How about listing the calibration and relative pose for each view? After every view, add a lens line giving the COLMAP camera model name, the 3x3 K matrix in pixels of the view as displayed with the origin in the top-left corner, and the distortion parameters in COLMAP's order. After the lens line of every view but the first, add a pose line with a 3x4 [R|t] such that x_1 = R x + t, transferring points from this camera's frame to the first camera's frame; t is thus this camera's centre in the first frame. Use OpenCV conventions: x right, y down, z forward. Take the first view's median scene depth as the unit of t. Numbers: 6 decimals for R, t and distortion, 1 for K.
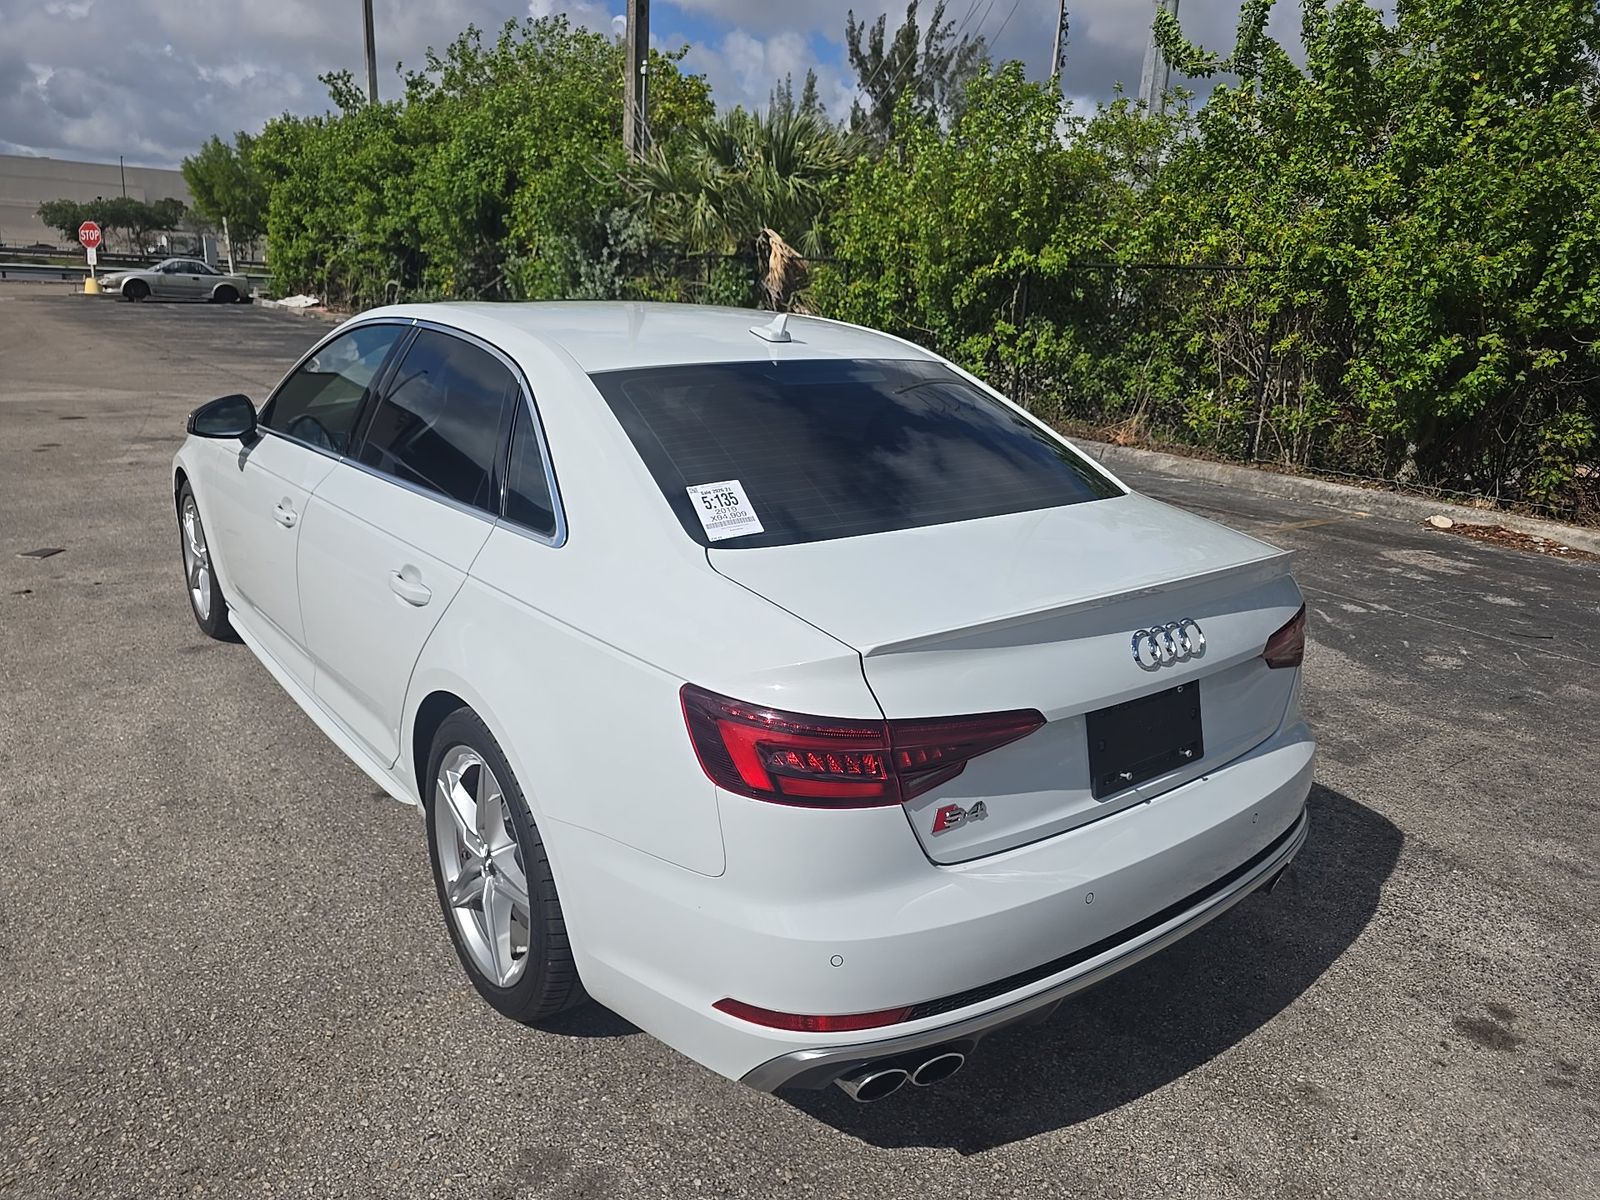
lens RADIAL K [[1118.6, 0, 824.9], [0, 1118.6, 602.6], [0, 0, 1]] dist [0.047060, -0.036337]
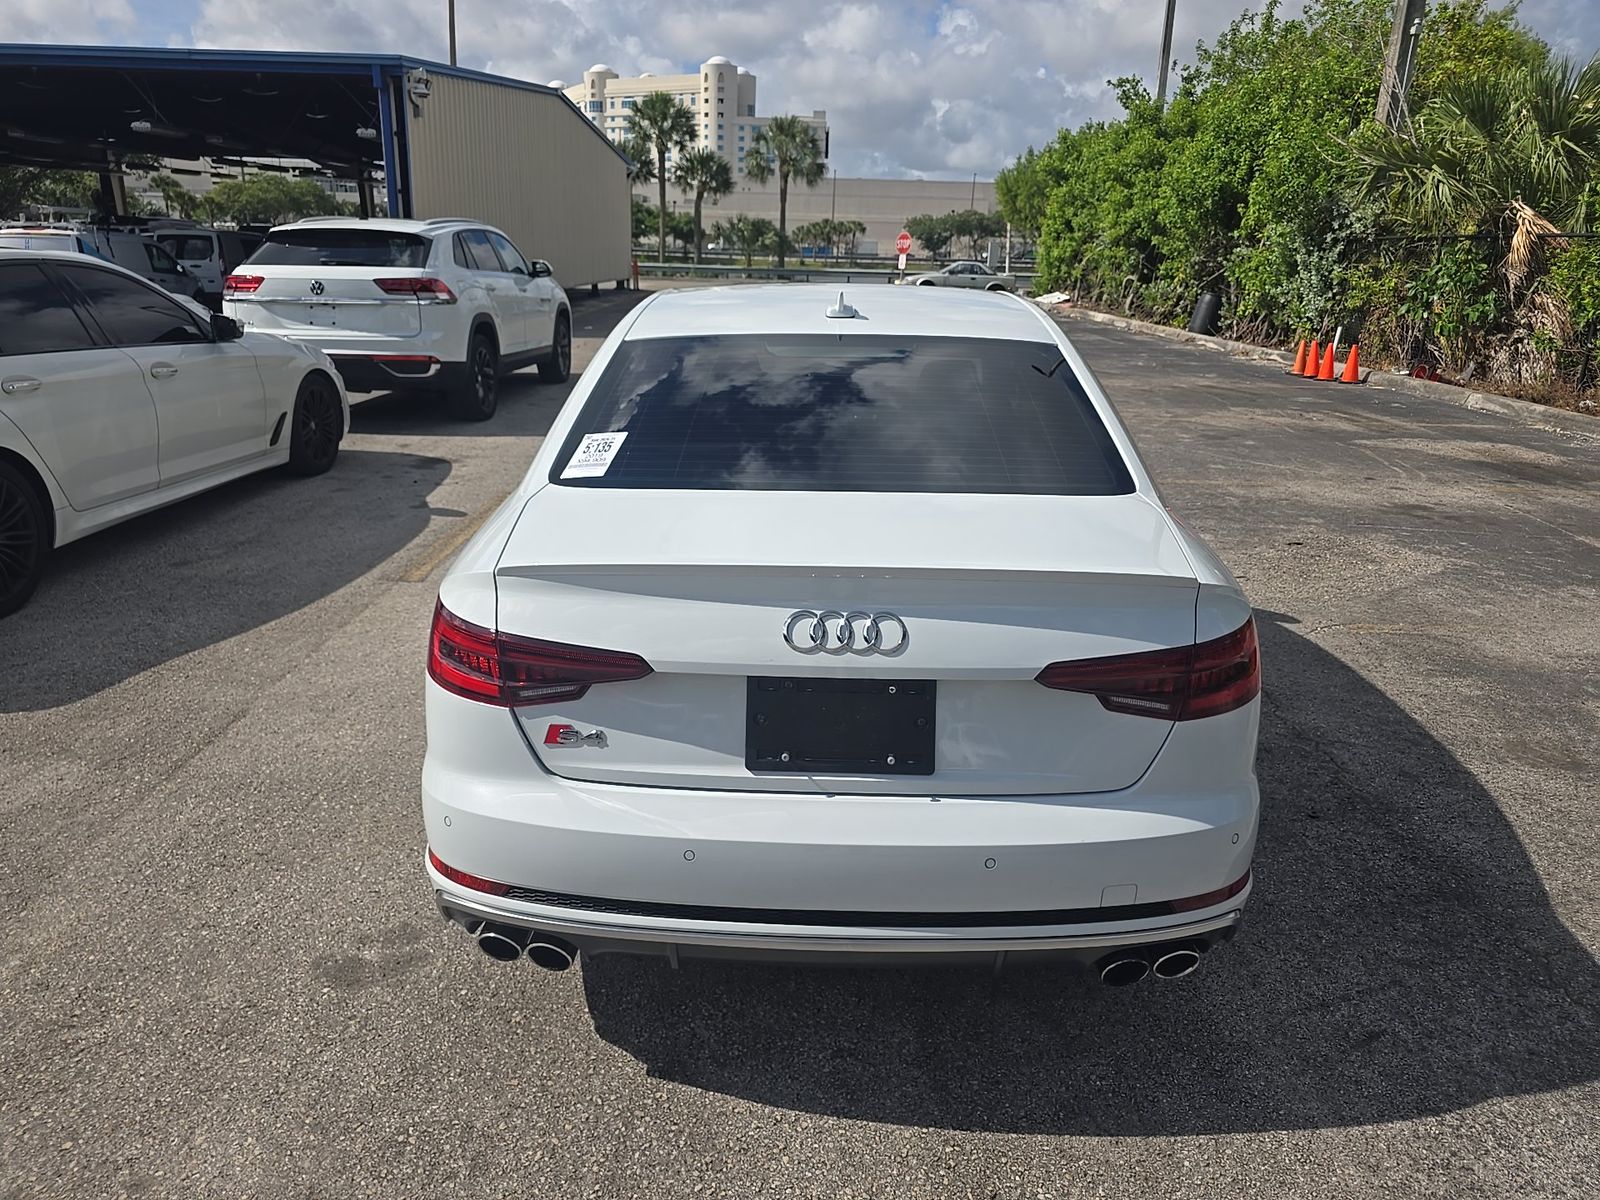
lens RADIAL K [[1140.0, 0, 789.5], [0, 1140.0, 596.5], [0, 0, 1]] dist [0.044933, -0.046872]
pose [[0.766817, 0.157583, -0.622221, 0.077853], [-0.161459, 0.985580, 0.050627, -0.002949], [0.621227, 0.061642, 0.781203, 0.019974]]
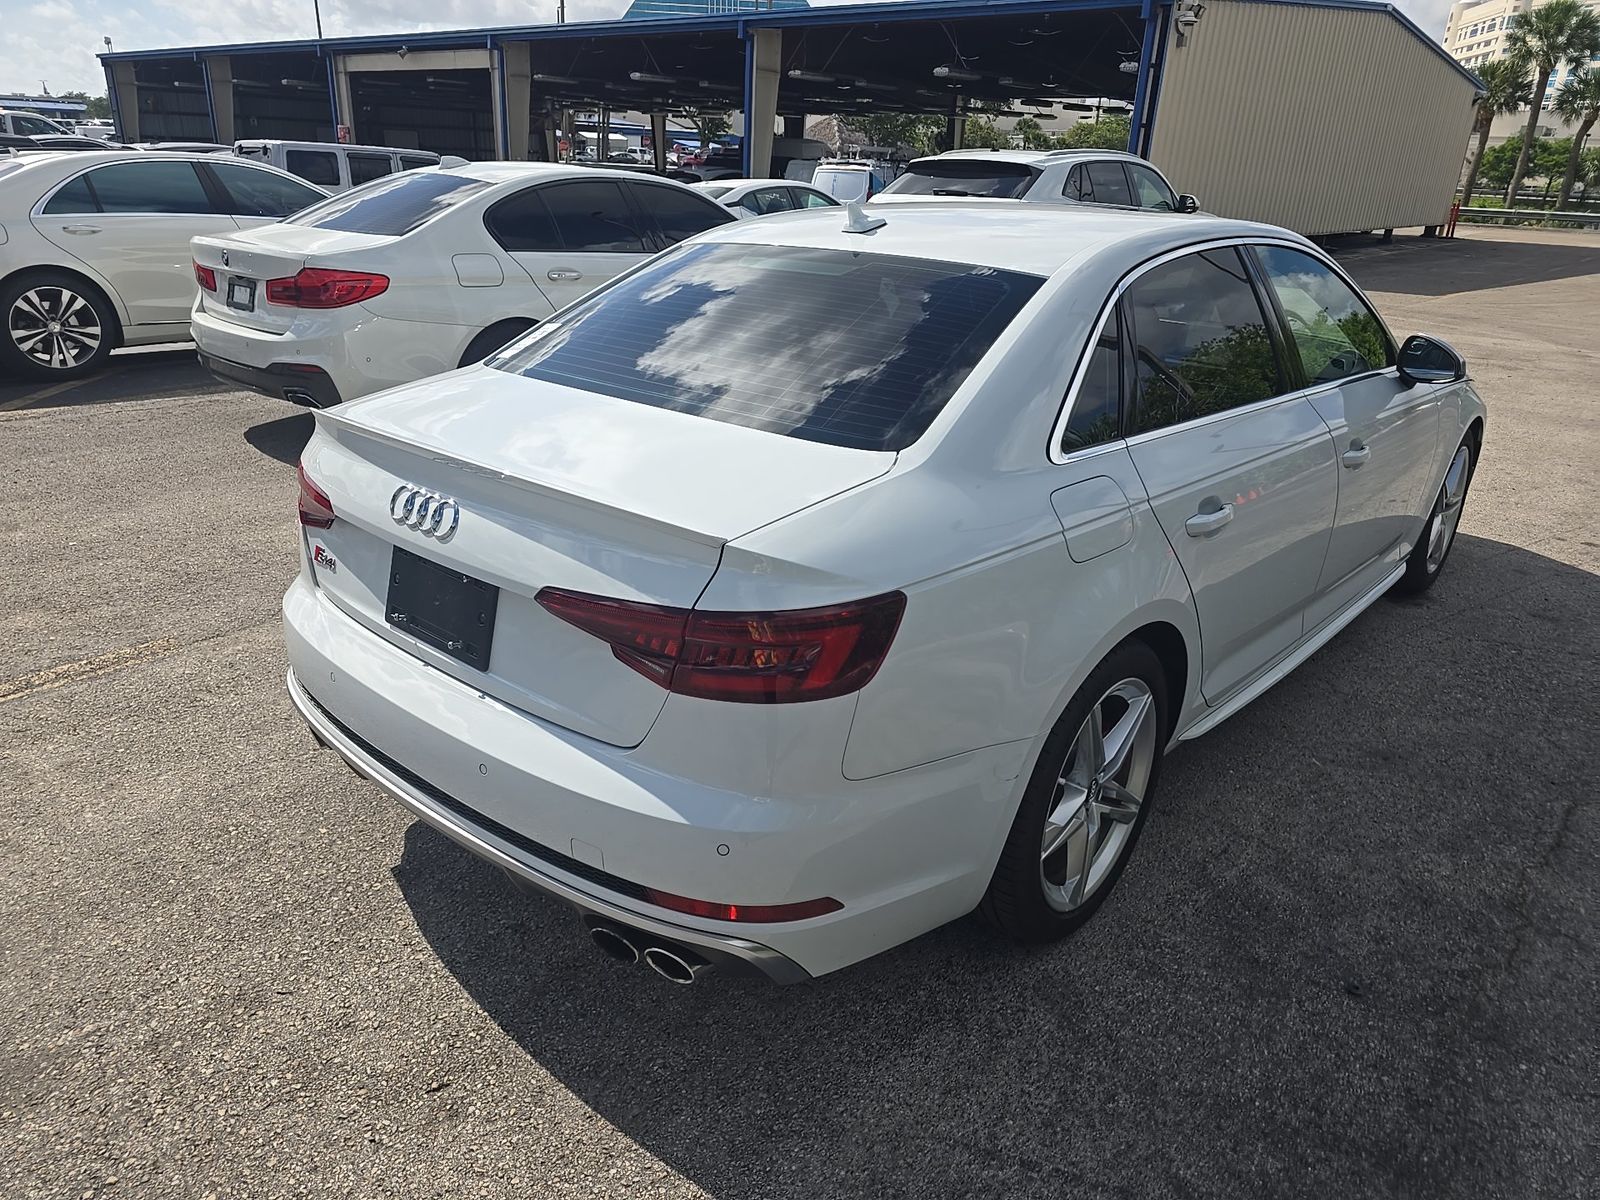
lens RADIAL K [[1140.0, 0, 789.5], [0, 1140.0, 596.5], [0, 0, 1]] dist [0.044933, -0.046872]
pose [[0.143531, 0.308658, -0.940281, 0.119925], [-0.294847, 0.920308, 0.257094, -0.022401], [0.944703, 0.240338, 0.223100, 0.099485]]
